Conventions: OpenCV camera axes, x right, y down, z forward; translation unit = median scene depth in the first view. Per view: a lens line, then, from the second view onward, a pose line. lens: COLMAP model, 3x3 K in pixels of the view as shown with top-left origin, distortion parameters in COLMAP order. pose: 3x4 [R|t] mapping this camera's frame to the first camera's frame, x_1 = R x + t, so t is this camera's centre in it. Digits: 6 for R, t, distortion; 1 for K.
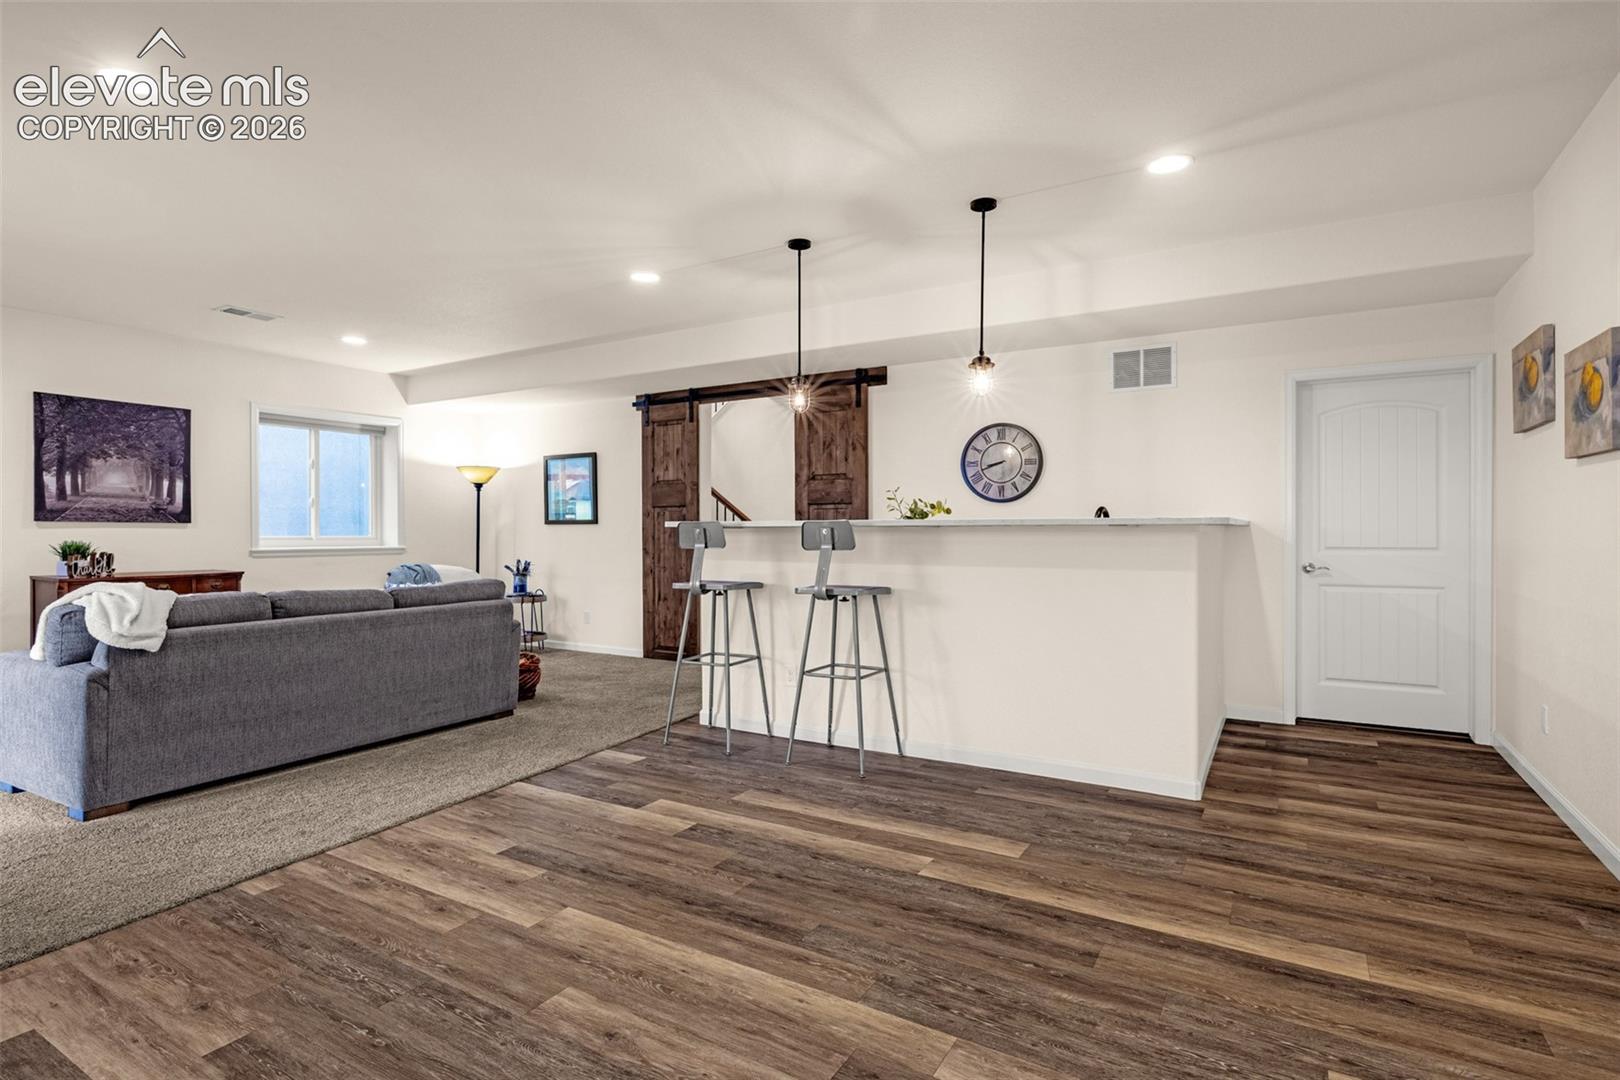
lens RADIAL K [[804.1, 0, 810.0], [0, 804.1, 540.0], [0, 0, 1]] dist [-0.002028, -0.000276]
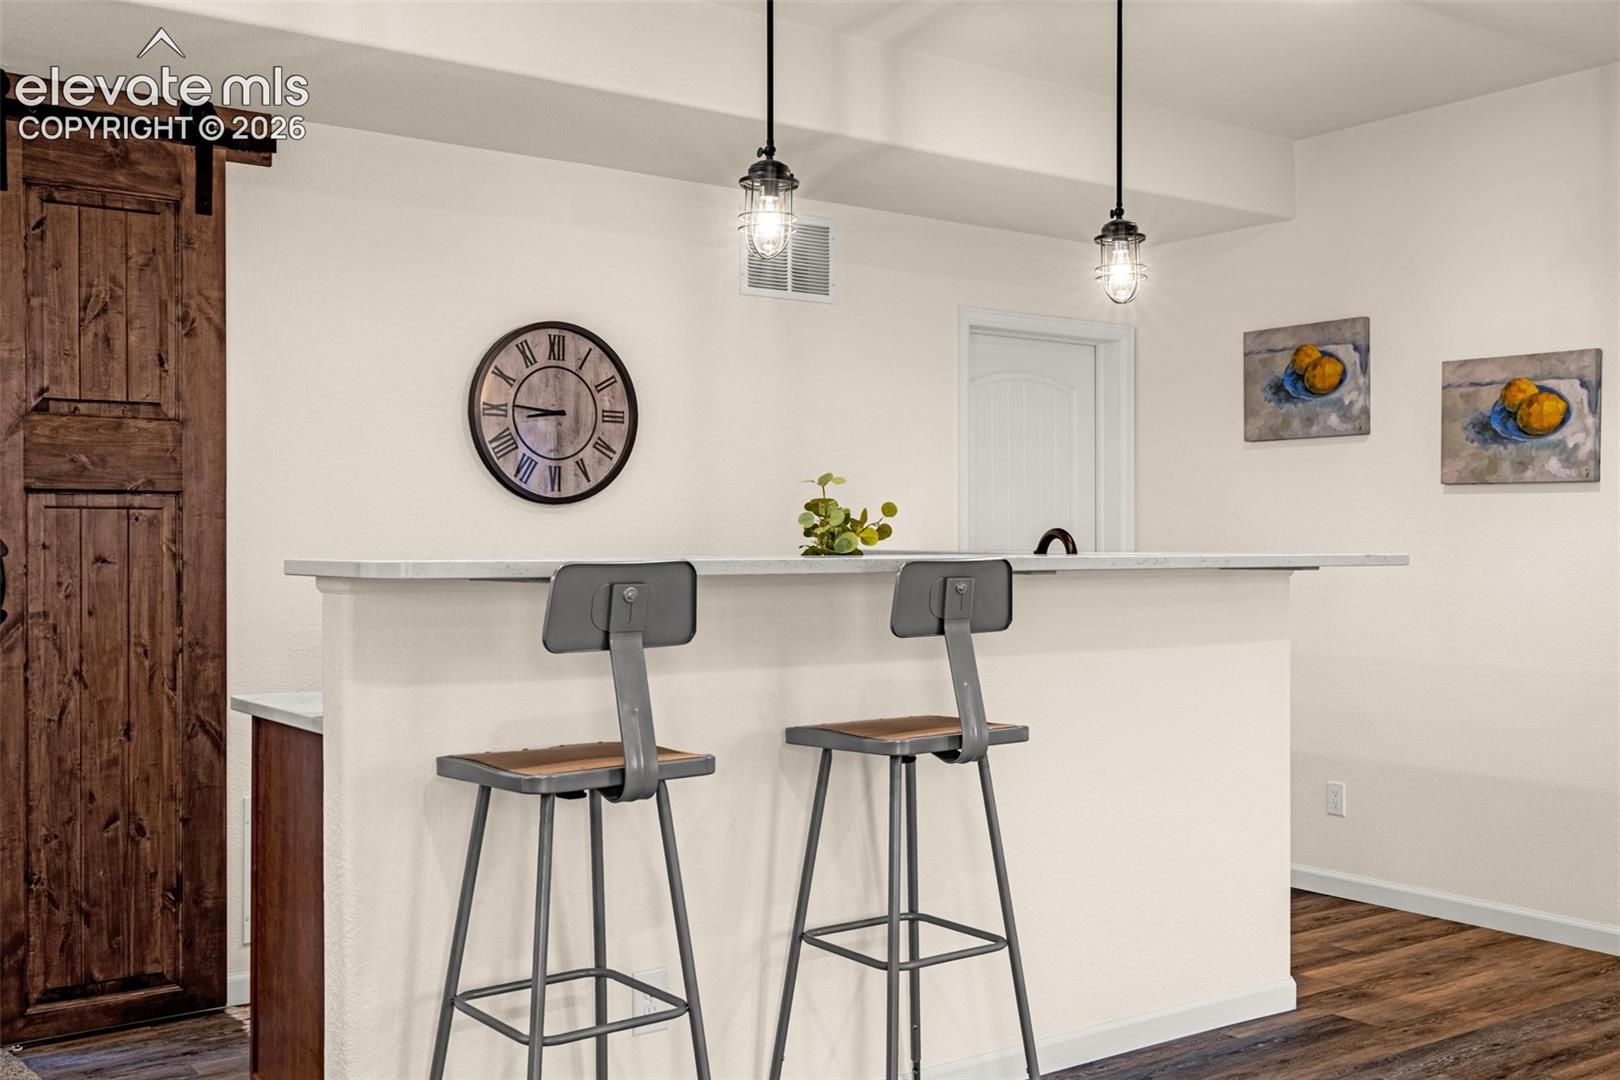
lens RADIAL K [[1638.2, 0, 810.0], [0, 1638.2, 540.0], [0, 0, 1]] dist [0.012712, 0.008217]
pose [[0.396744, 0.003579, 0.917922, -0.518659], [0.008665, 0.999933, -0.007644, -0.019779], [-0.917889, 0.010987, 0.396686, 0.524816]]
